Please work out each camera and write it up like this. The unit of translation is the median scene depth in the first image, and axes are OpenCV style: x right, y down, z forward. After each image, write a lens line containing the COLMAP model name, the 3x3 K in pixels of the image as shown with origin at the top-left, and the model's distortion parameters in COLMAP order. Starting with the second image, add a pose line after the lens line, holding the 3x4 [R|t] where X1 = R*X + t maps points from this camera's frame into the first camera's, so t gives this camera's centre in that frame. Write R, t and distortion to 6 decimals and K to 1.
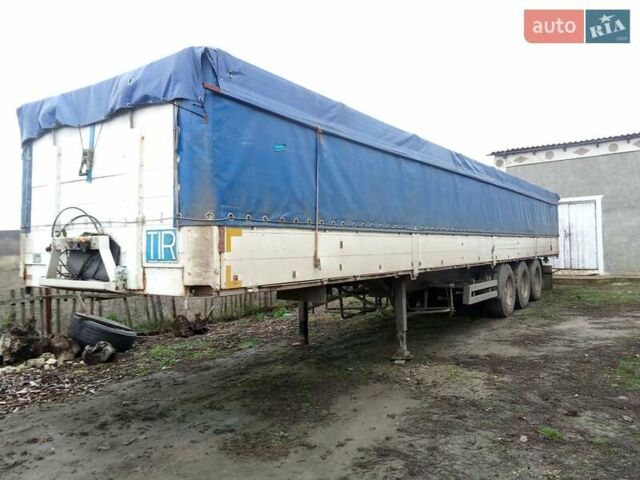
lens RADIAL K [[522.0, 0, 320.0], [0, 522.0, 240.0], [0, 0, 1]] dist [0.004846, -0.005758]
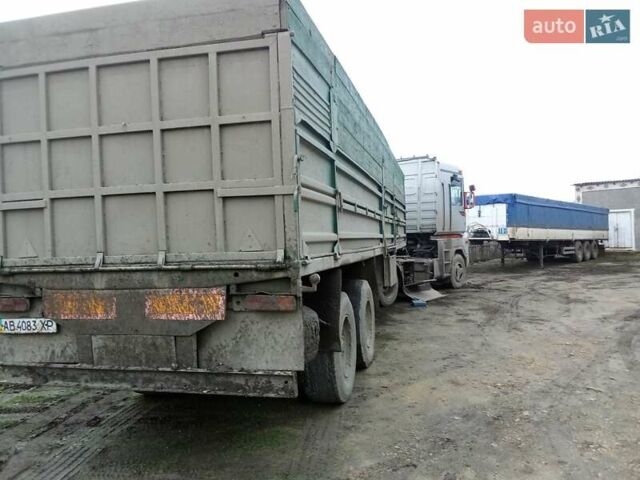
lens RADIAL K [[522.0, 0, 320.0], [0, 522.0, 240.0], [0, 0, 1]] dist [0.004846, -0.005758]
pose [[0.990624, 0.006646, -0.136457, -0.482631], [-0.005032, 0.999913, 0.012170, 0.017069], [0.136526, -0.011369, 0.990571, -1.504821]]
